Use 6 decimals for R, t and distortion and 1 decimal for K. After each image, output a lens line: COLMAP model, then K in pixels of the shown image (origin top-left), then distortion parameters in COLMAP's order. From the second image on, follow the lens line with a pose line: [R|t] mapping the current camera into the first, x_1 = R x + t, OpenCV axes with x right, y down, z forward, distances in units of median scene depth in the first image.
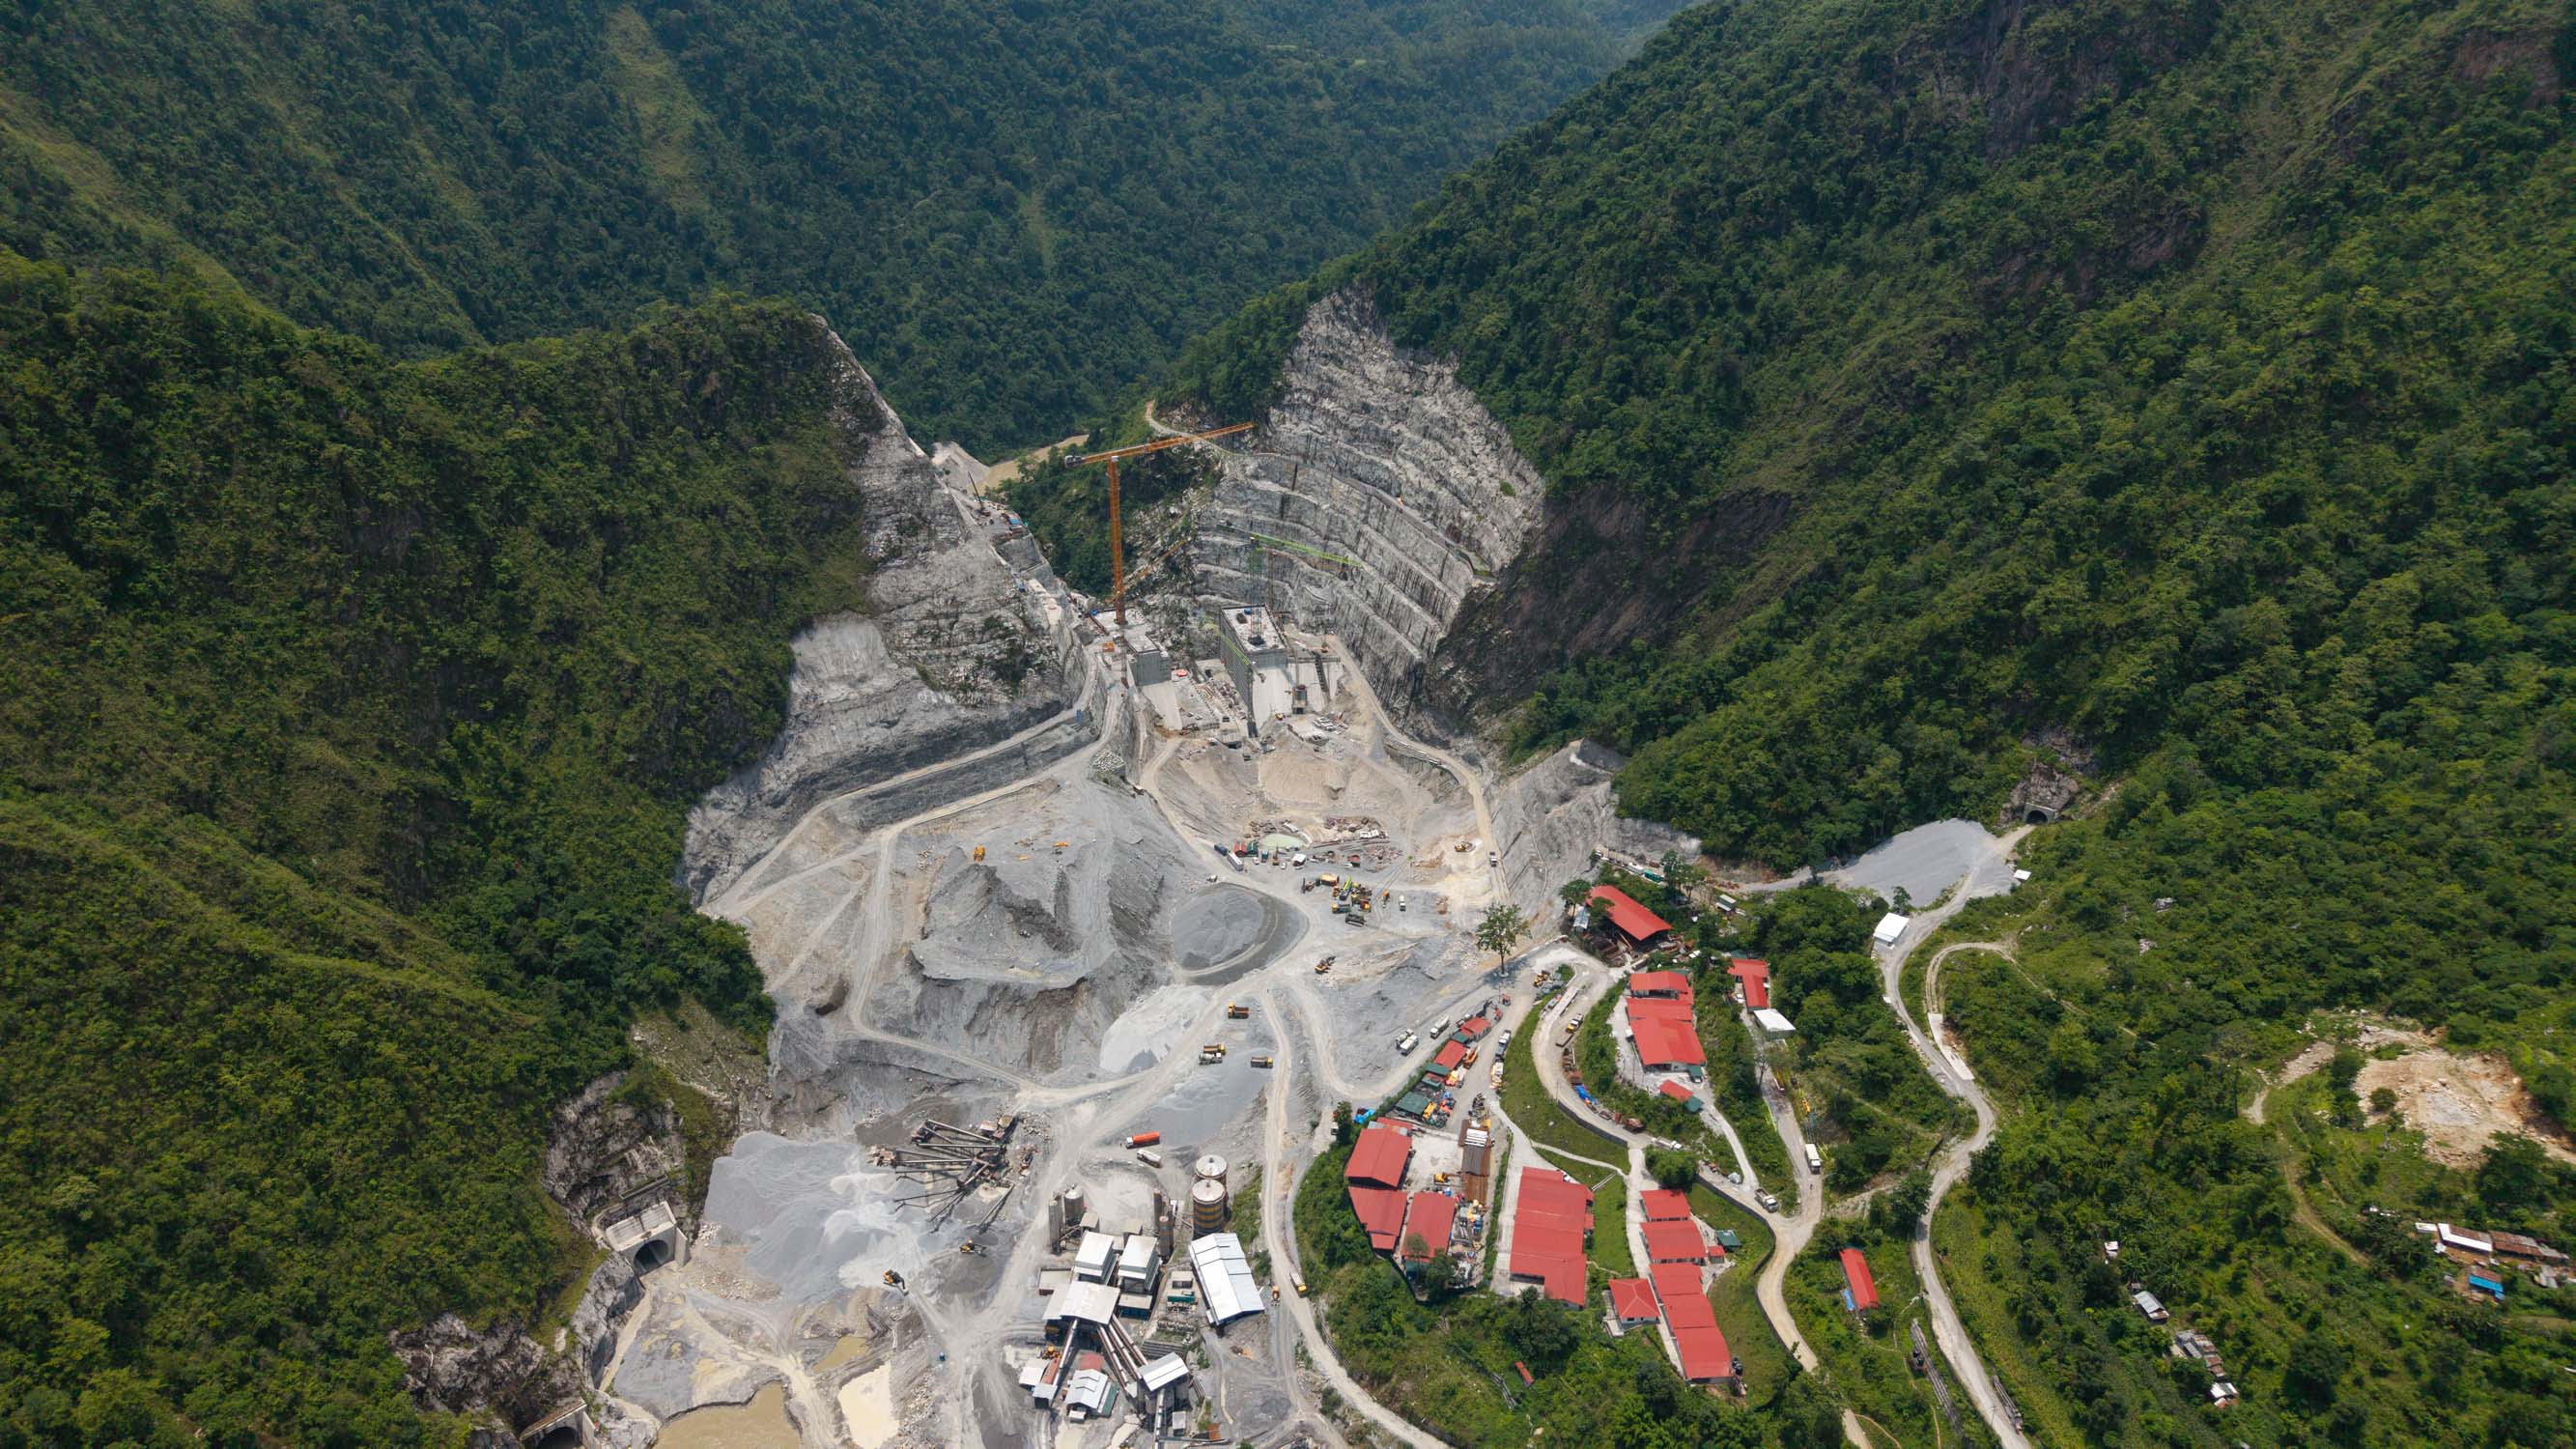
lens RADIAL K [[1766.1, 0, 1288.0], [0, 1766.1, 724.5], [0, 0, 1]] dist [0.012171, 0.001635]
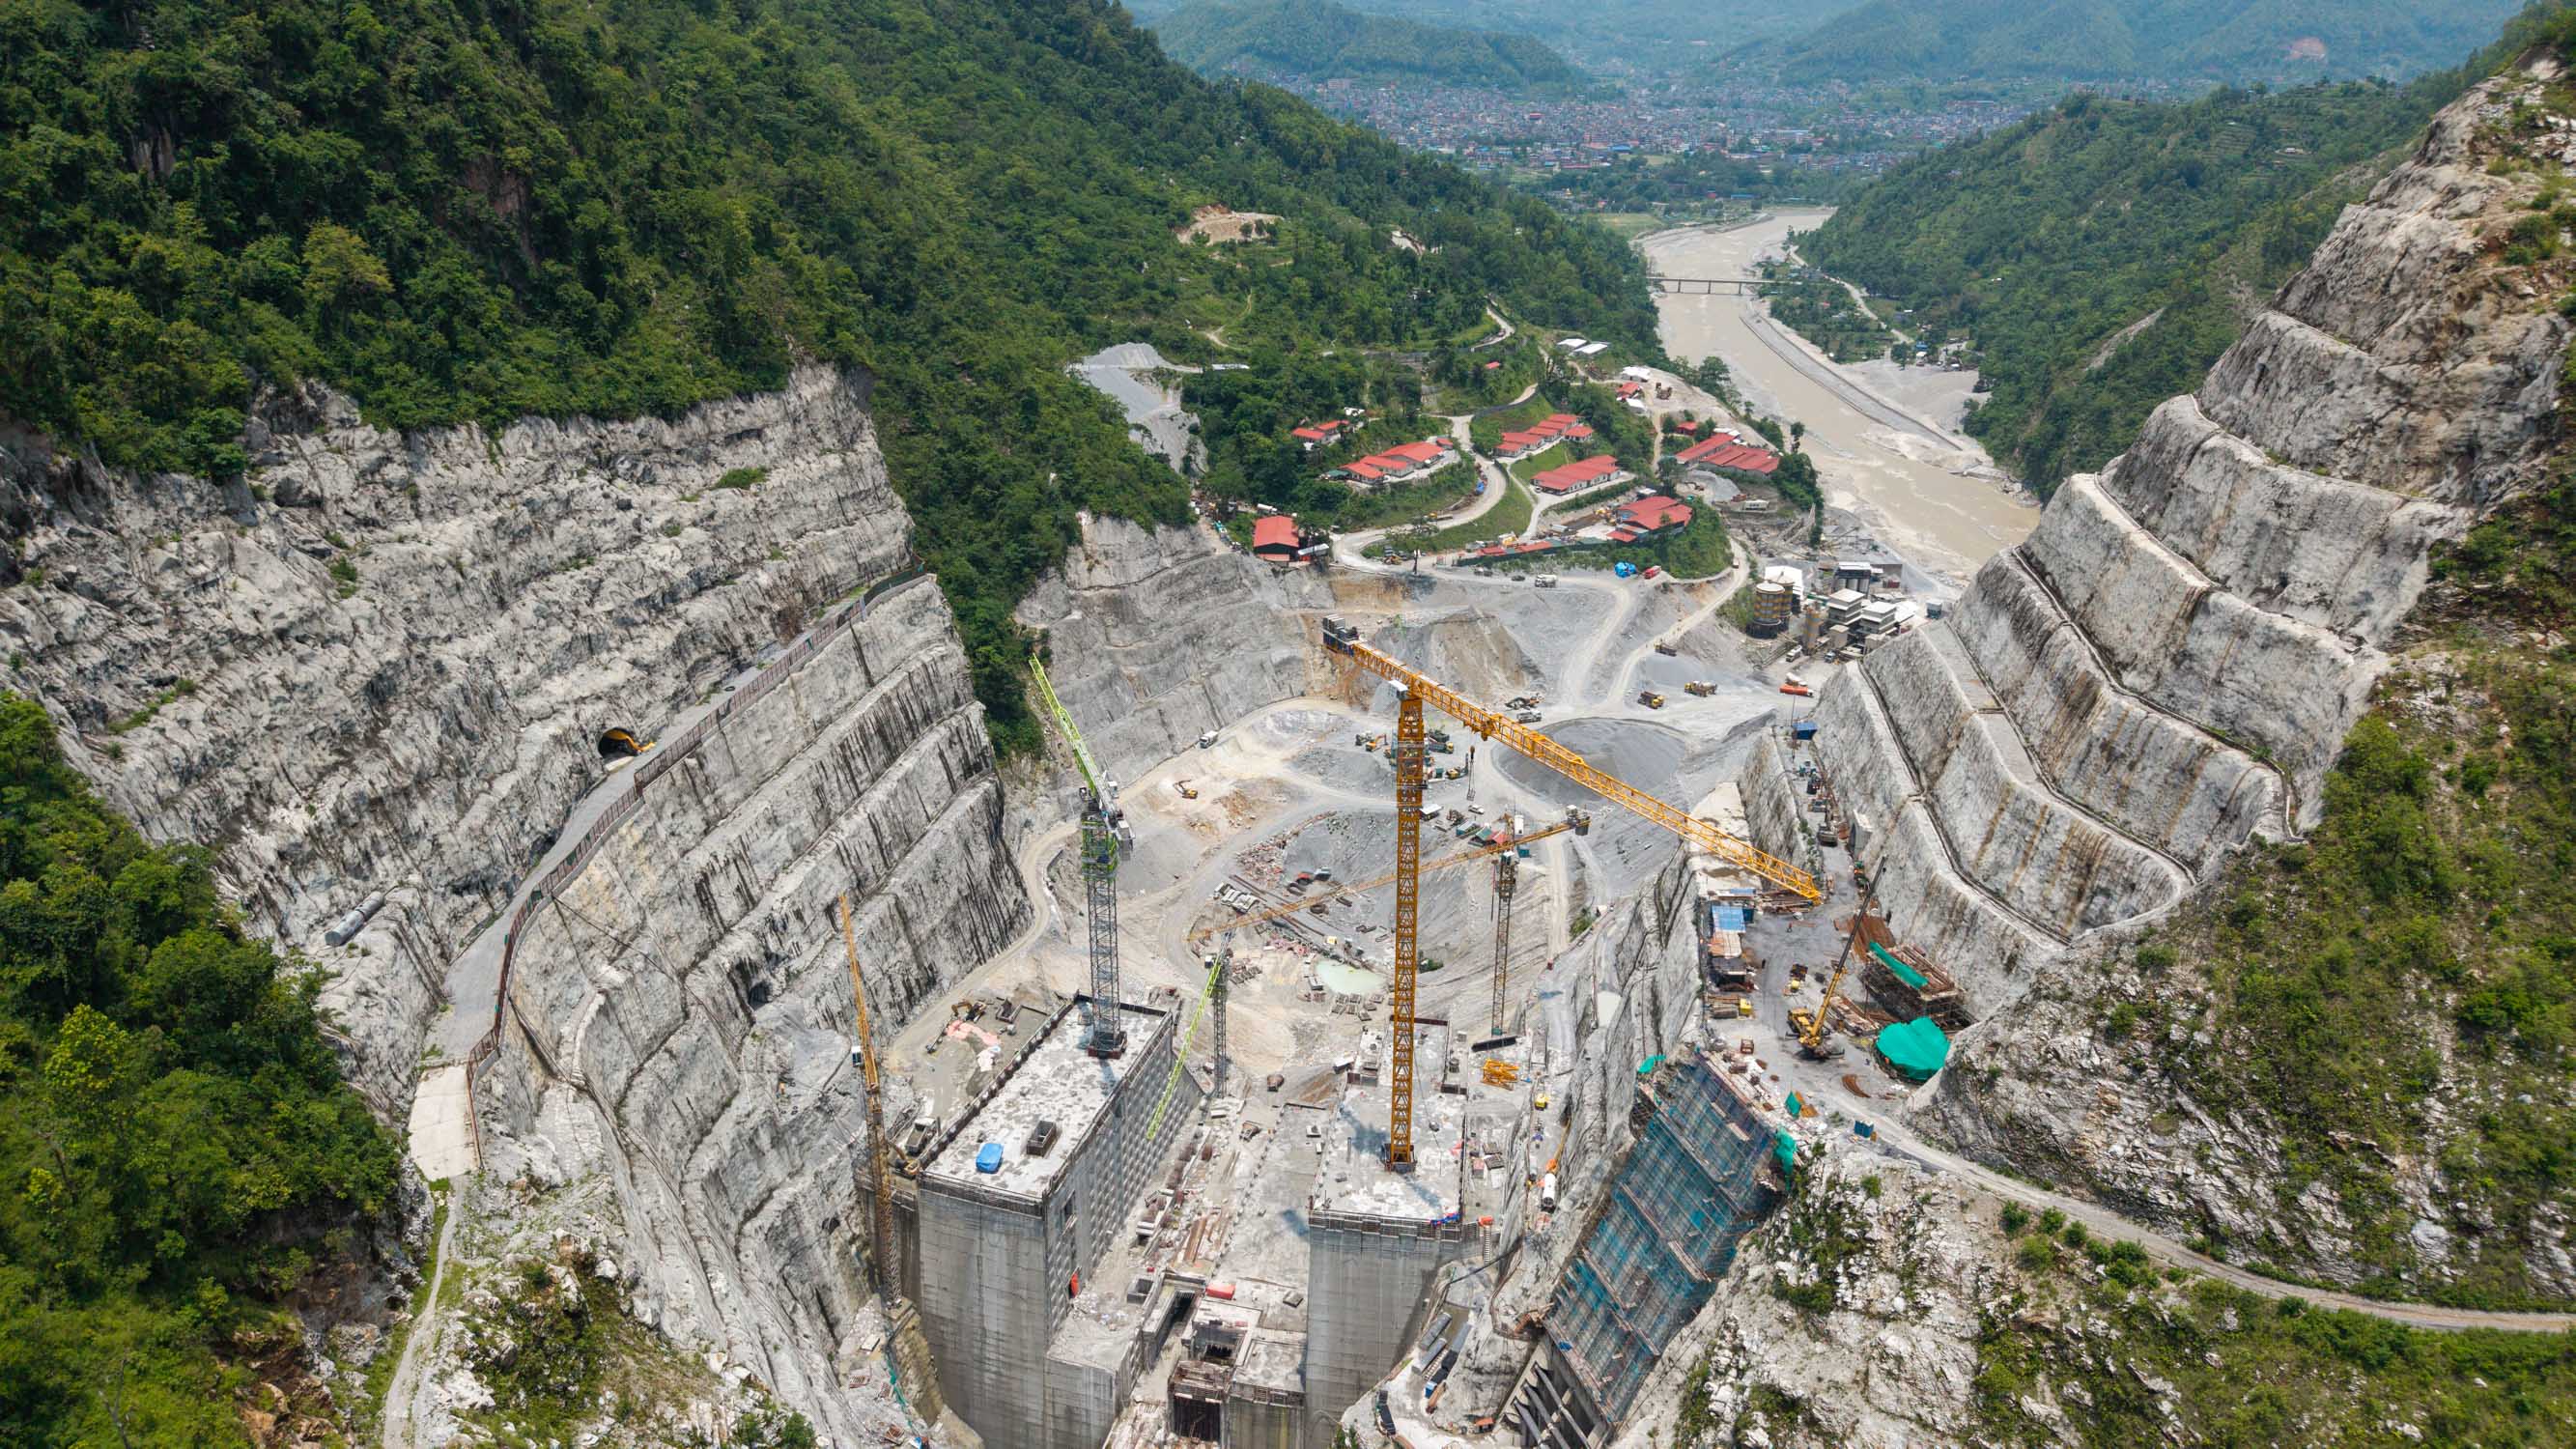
lens RADIAL K [[1704.4, 0, 1288.0], [0, 1704.4, 724.5], [0, 0, 1]] dist [0.003095, 0.000731]
pose [[-0.844652, -0.210055, 0.492382, -0.329791], [0.238473, 0.675838, 0.697405, -0.516544], [-0.479264, 0.706484, -0.520756, 1.686484]]
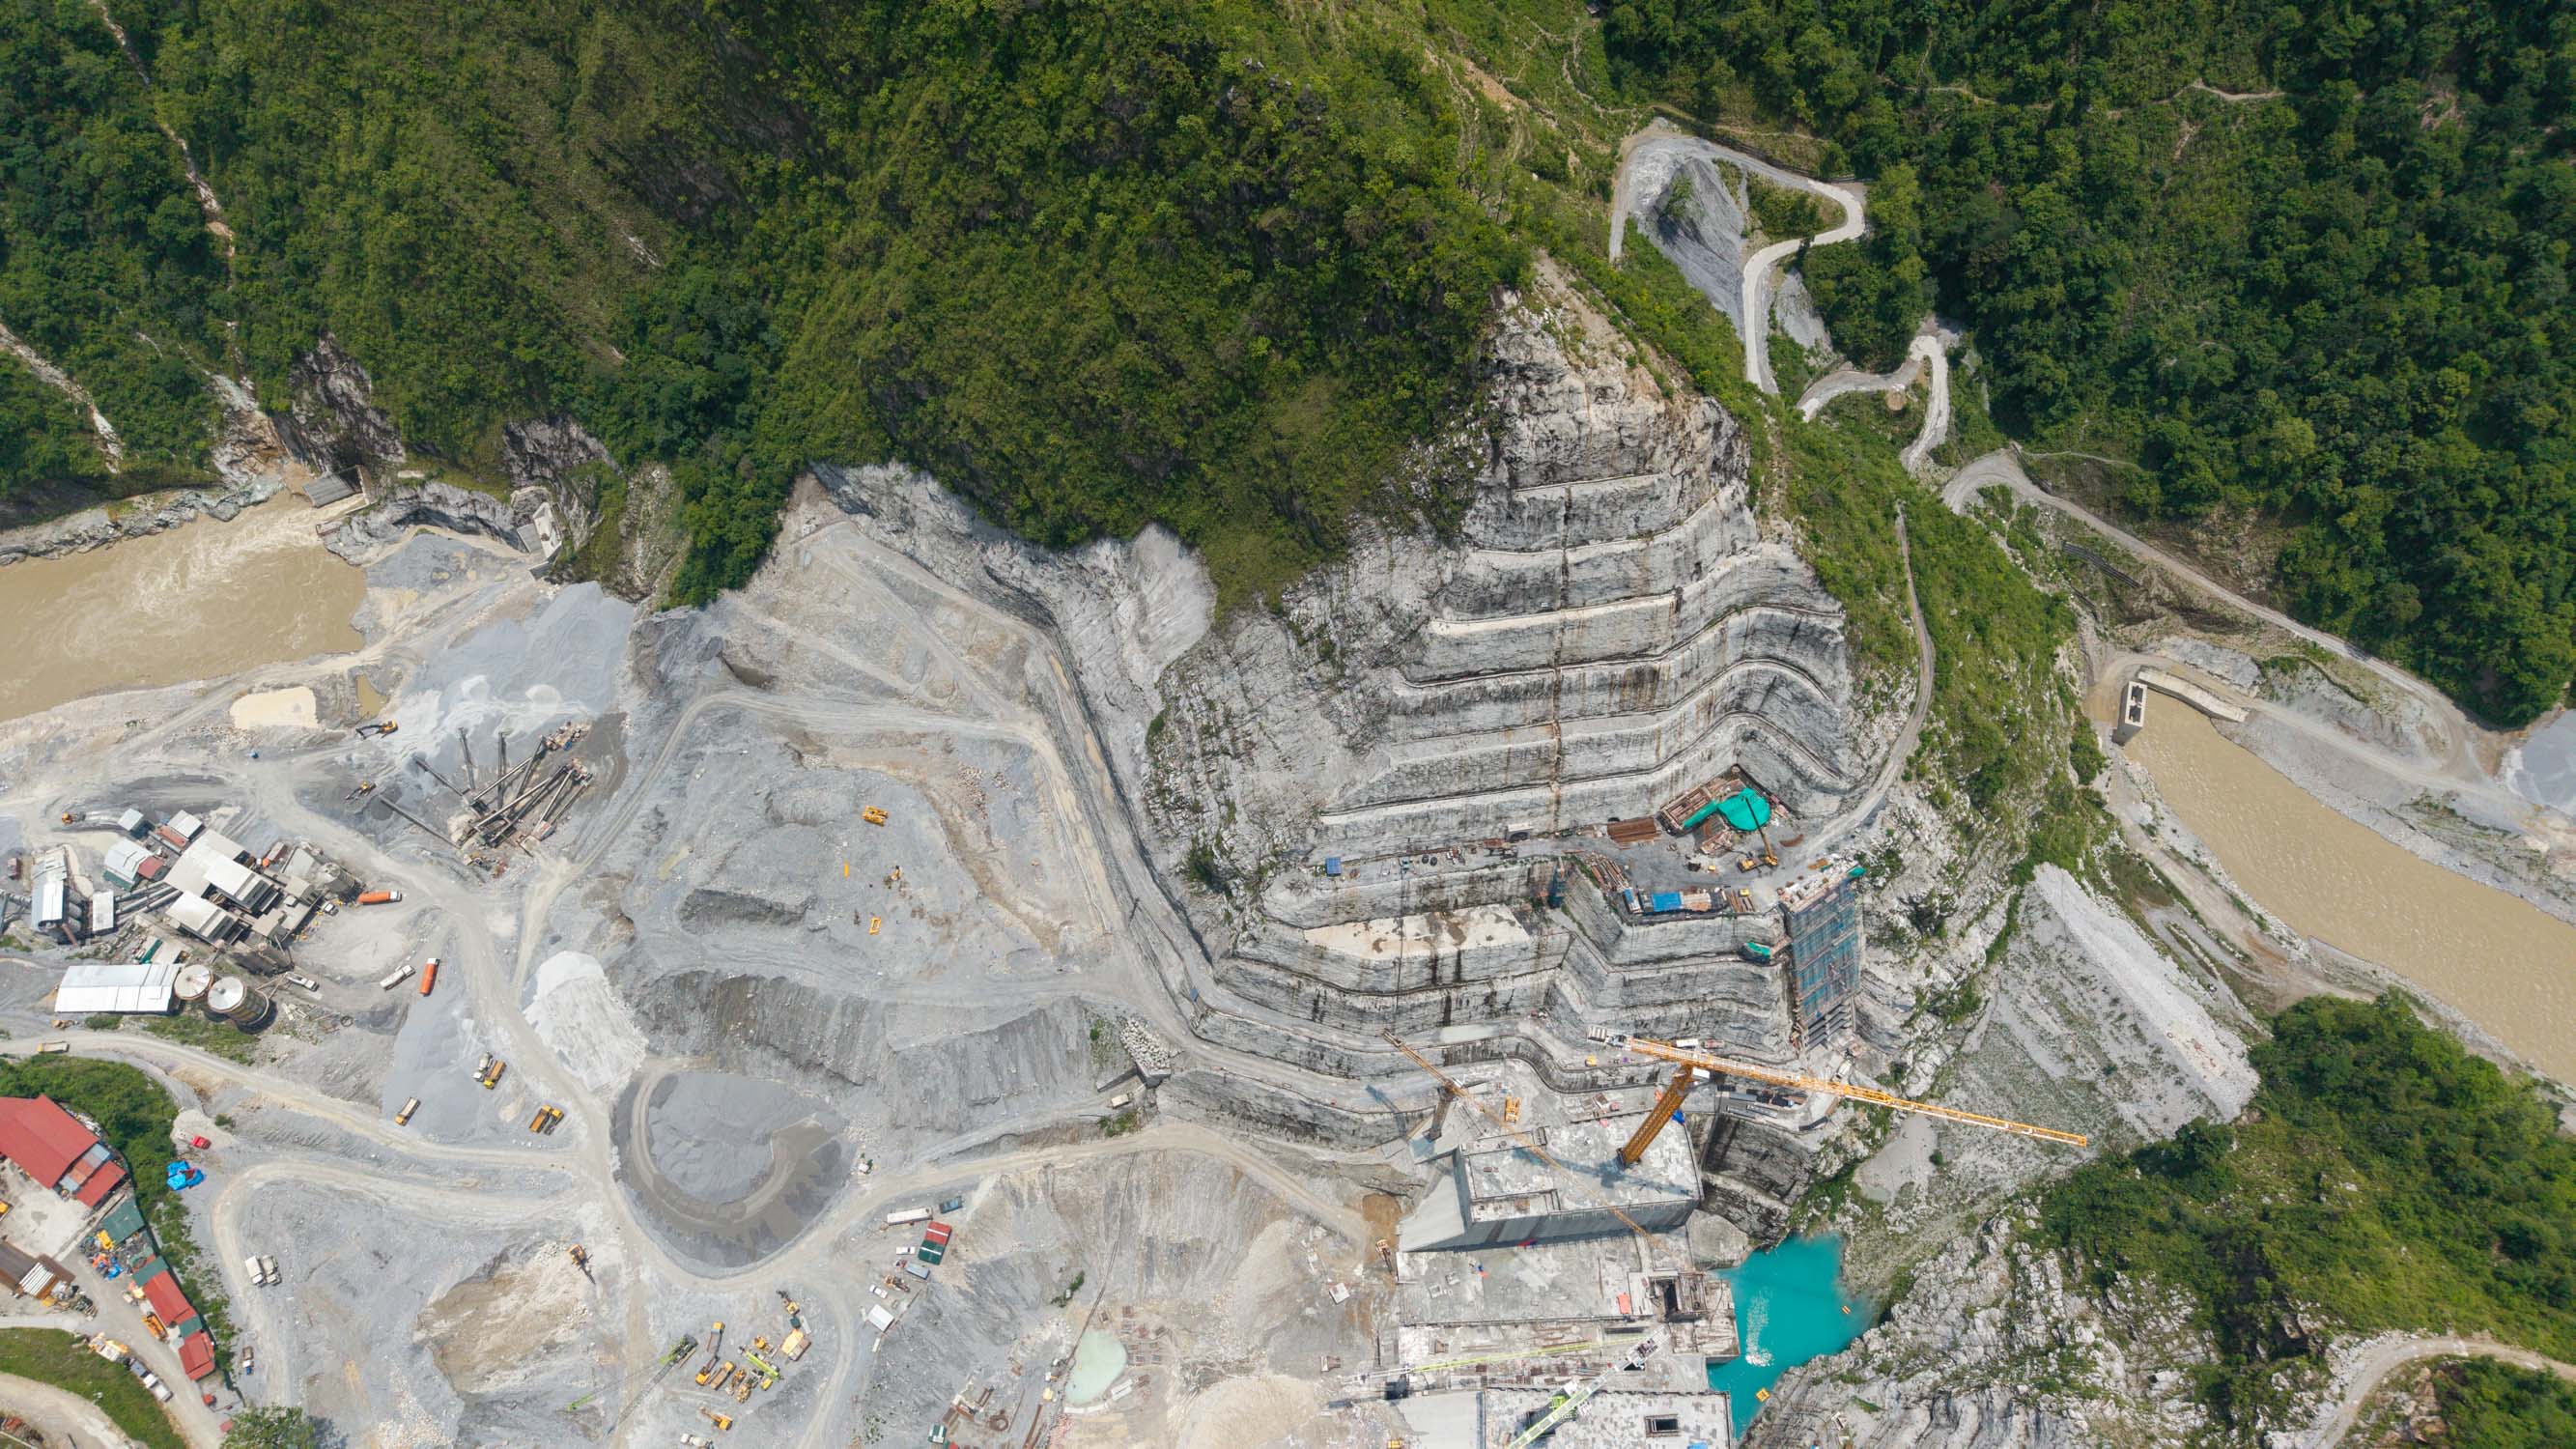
lens RADIAL K [[1704.4, 0, 1288.0], [0, 1704.4, 724.5], [0, 0, 1]] dist [0.003095, 0.000731]
pose [[-0.280240, 0.849876, -0.446292, 0.072631], [-0.422486, 0.308272, 0.852334, -0.722333], [0.861958, 0.427410, 0.272671, 1.089213]]
